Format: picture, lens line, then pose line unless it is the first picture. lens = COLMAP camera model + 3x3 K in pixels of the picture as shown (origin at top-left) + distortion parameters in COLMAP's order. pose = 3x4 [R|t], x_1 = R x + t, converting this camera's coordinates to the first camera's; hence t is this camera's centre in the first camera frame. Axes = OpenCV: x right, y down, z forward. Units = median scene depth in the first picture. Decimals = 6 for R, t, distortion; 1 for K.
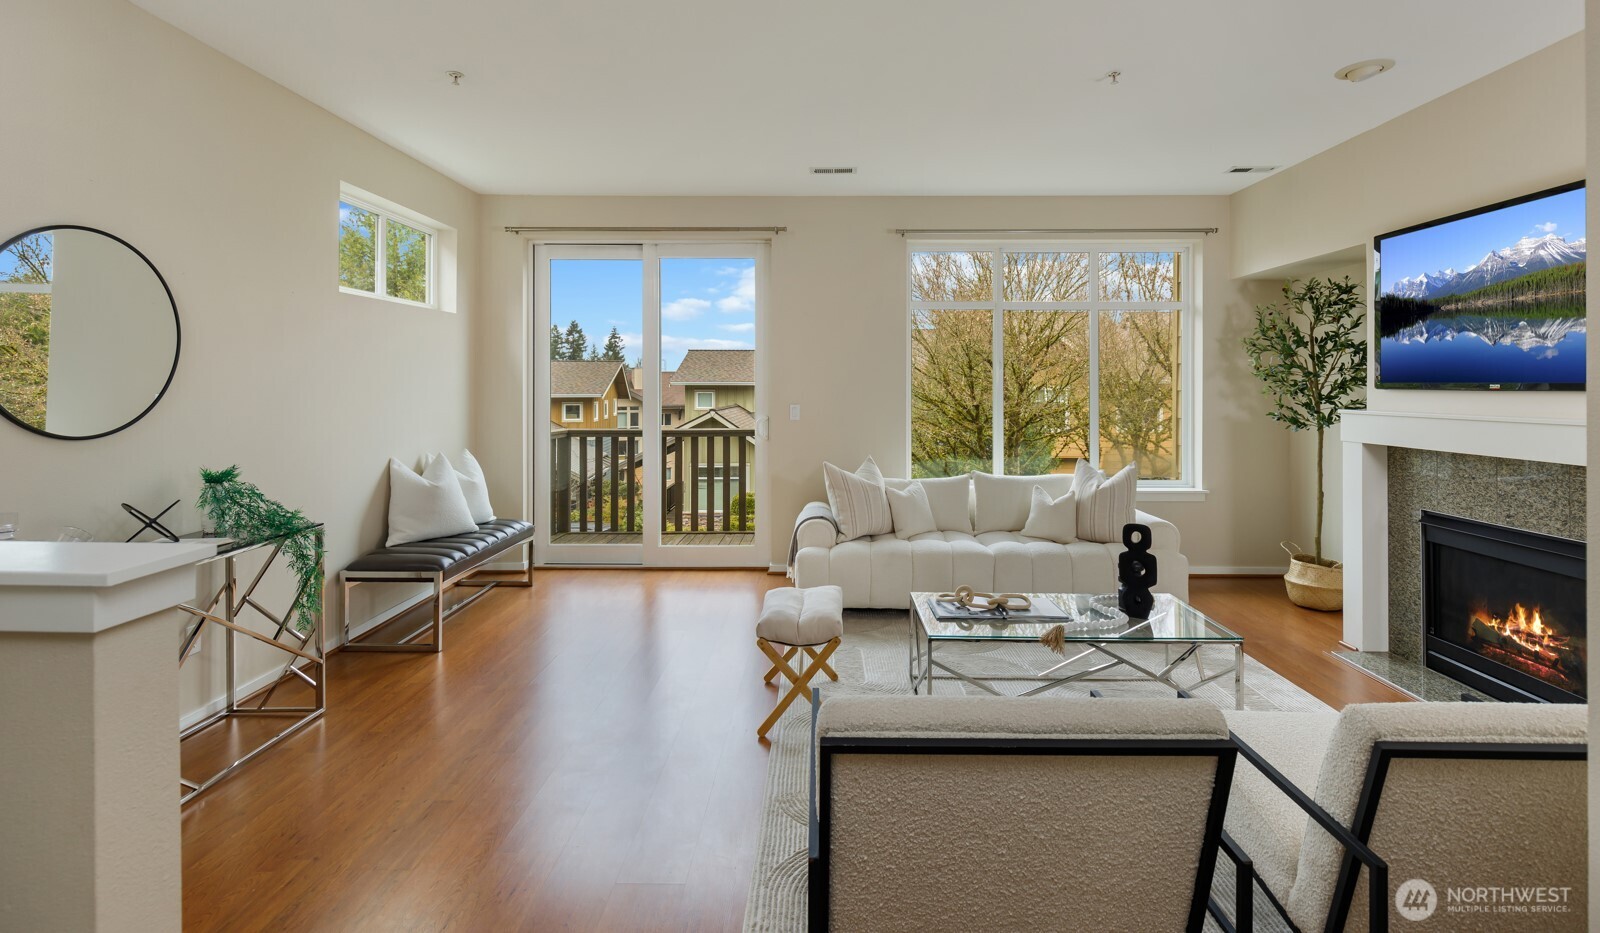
lens RADIAL K [[734.6, 0, 812.0], [0, 734.6, 382.4], [0, 0, 1]] dist [0.019072, 0.002257]
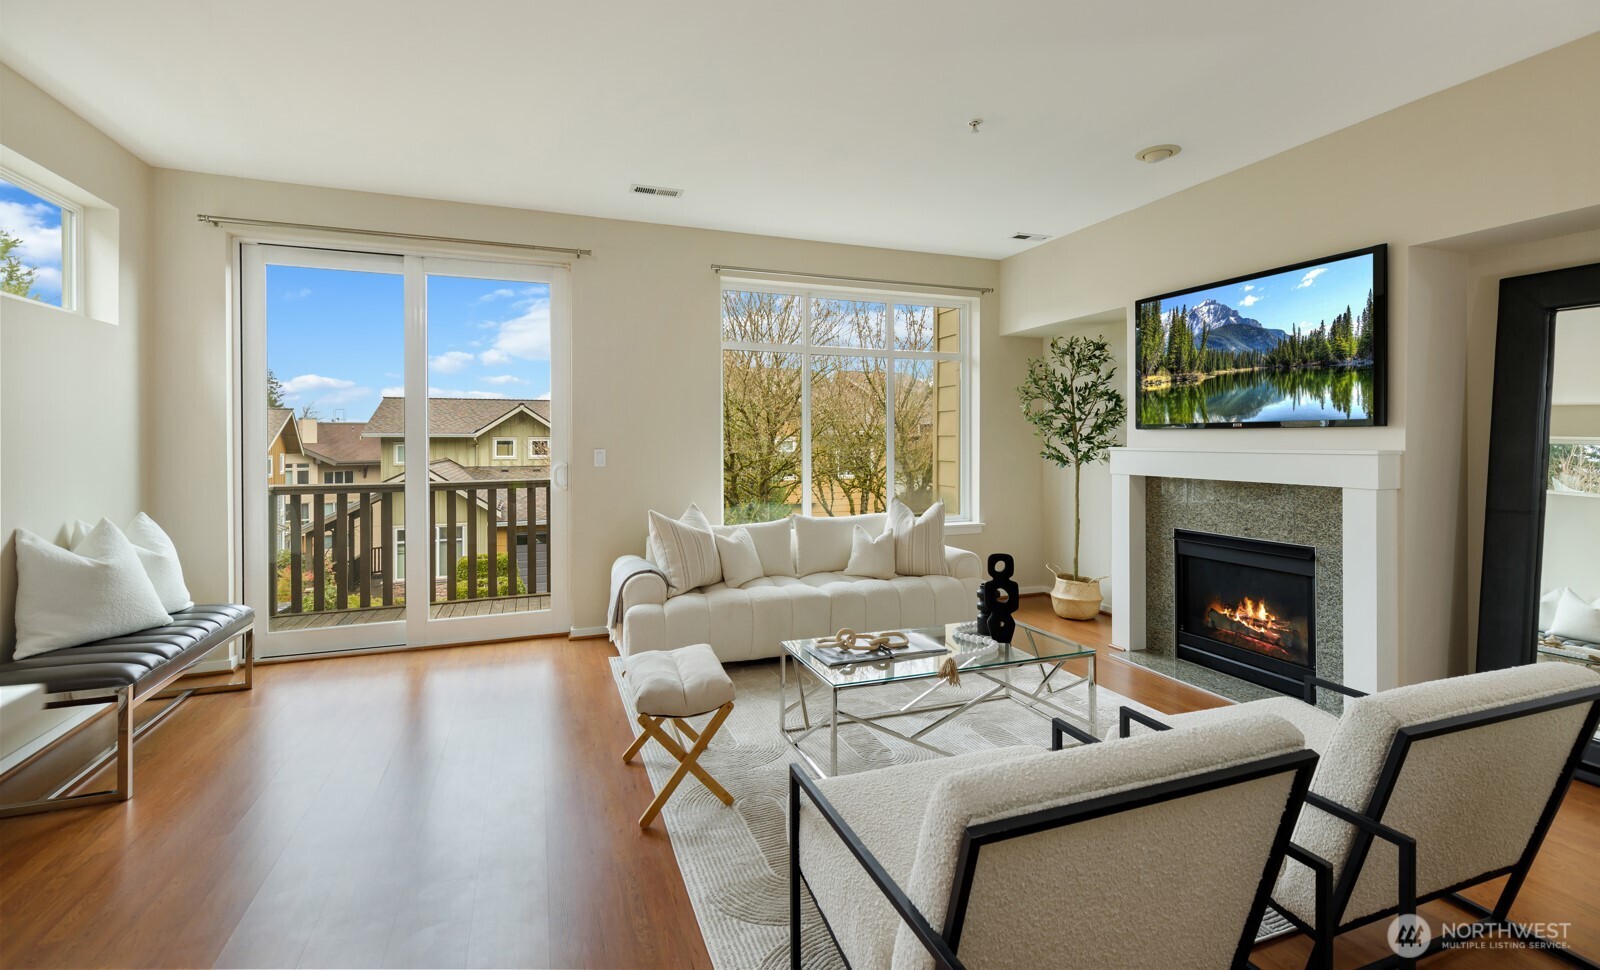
lens RADIAL K [[719.6, 0, 806.1], [0, 719.6, 440.5], [0, 0, 1]] dist [0.015242, 0.001510]
pose [[0.930321, -0.002975, 0.366735, -0.130291], [0.000501, 0.999976, 0.006839, 0.015746], [-0.366747, -0.006178, 0.930300, 0.097991]]
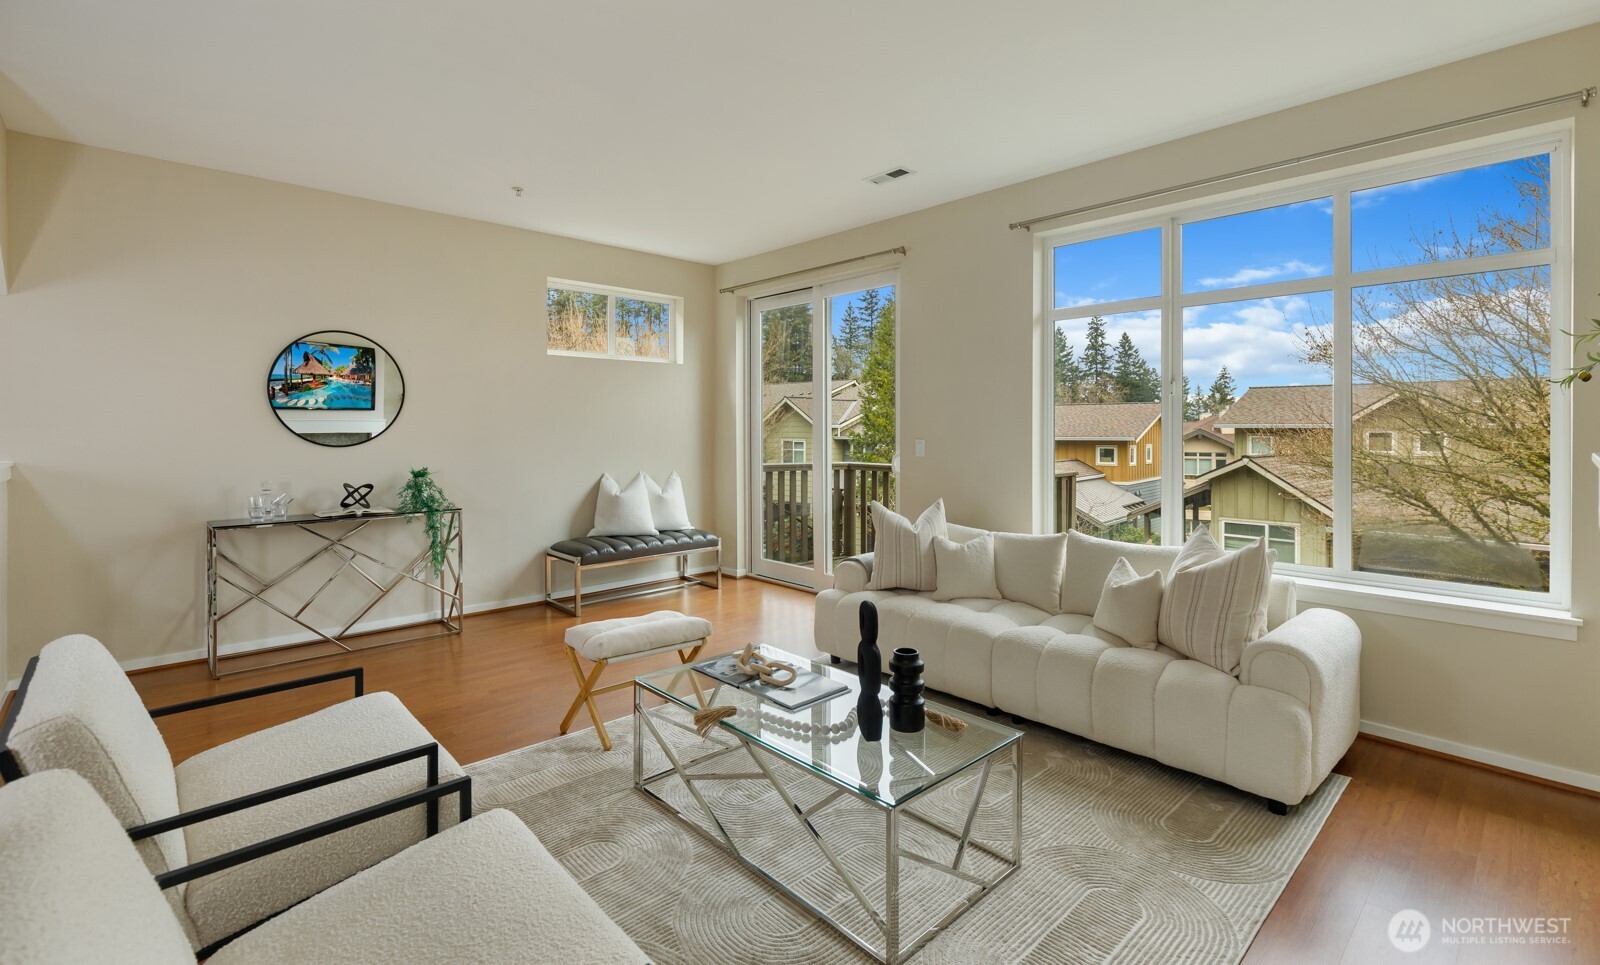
lens RADIAL K [[712.6, 0, 813.1], [0, 712.6, 424.9], [0, 0, 1]] dist [0.002053, -0.000270]
pose [[0.700448, -0.003909, -0.713693, 0.586981], [0.001494, 0.999991, -0.004011, 0.017953], [0.713702, 0.001744, 0.700447, 0.333997]]
